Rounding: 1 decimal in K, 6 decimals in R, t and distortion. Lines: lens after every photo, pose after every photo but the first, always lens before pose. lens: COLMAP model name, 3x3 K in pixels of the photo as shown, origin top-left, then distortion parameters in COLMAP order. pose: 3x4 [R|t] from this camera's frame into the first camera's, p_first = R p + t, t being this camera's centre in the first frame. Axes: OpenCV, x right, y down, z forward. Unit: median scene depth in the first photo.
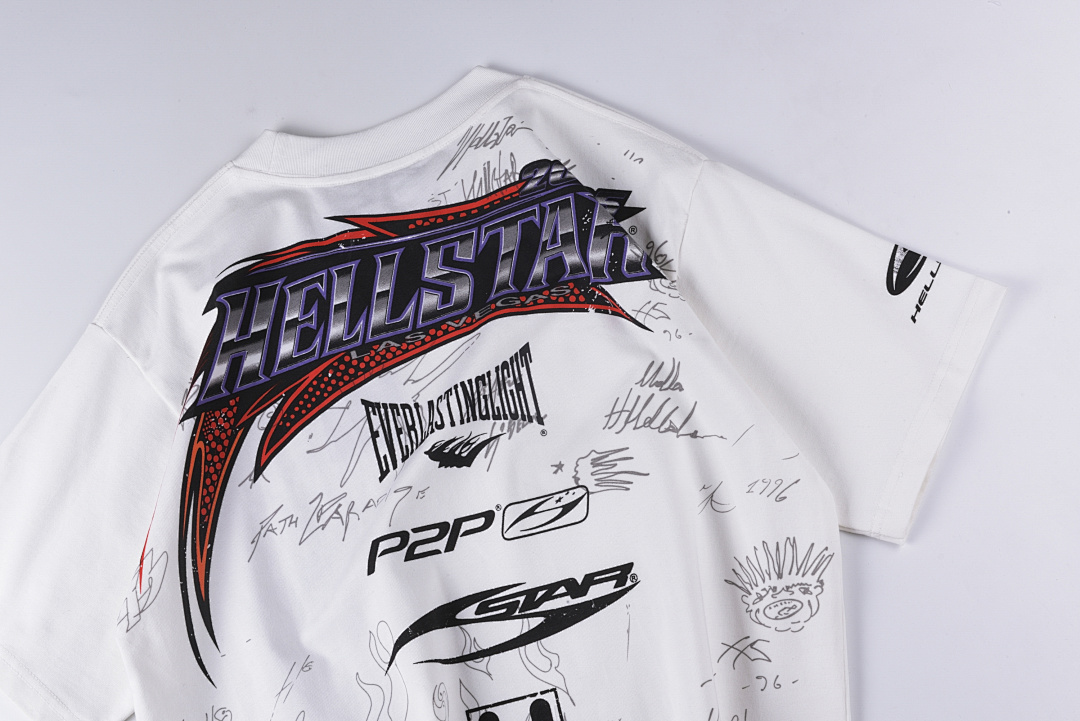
lens RADIAL K [[1725.3, 0, 539.8], [0, 1725.3, 358.9], [0, 0, 1]] dist [0.054920, 0.000000]
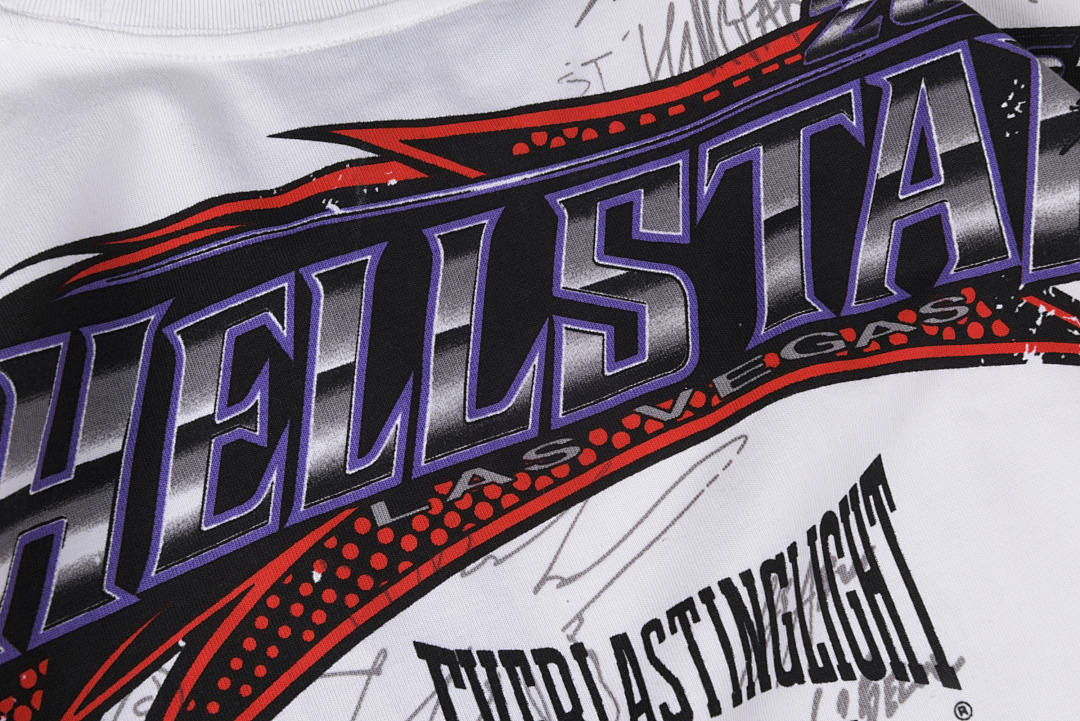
lens RADIAL K [[1740.4, 0, 538.8], [0, 1740.4, 364.2], [0, 0, 1]] dist [0.025946, 0.000000]
pose [[0.986870, -0.040246, 0.156421, -0.130160], [0.049288, 0.997304, -0.054359, -0.011785], [-0.153812, 0.061355, 0.986193, 0.646215]]
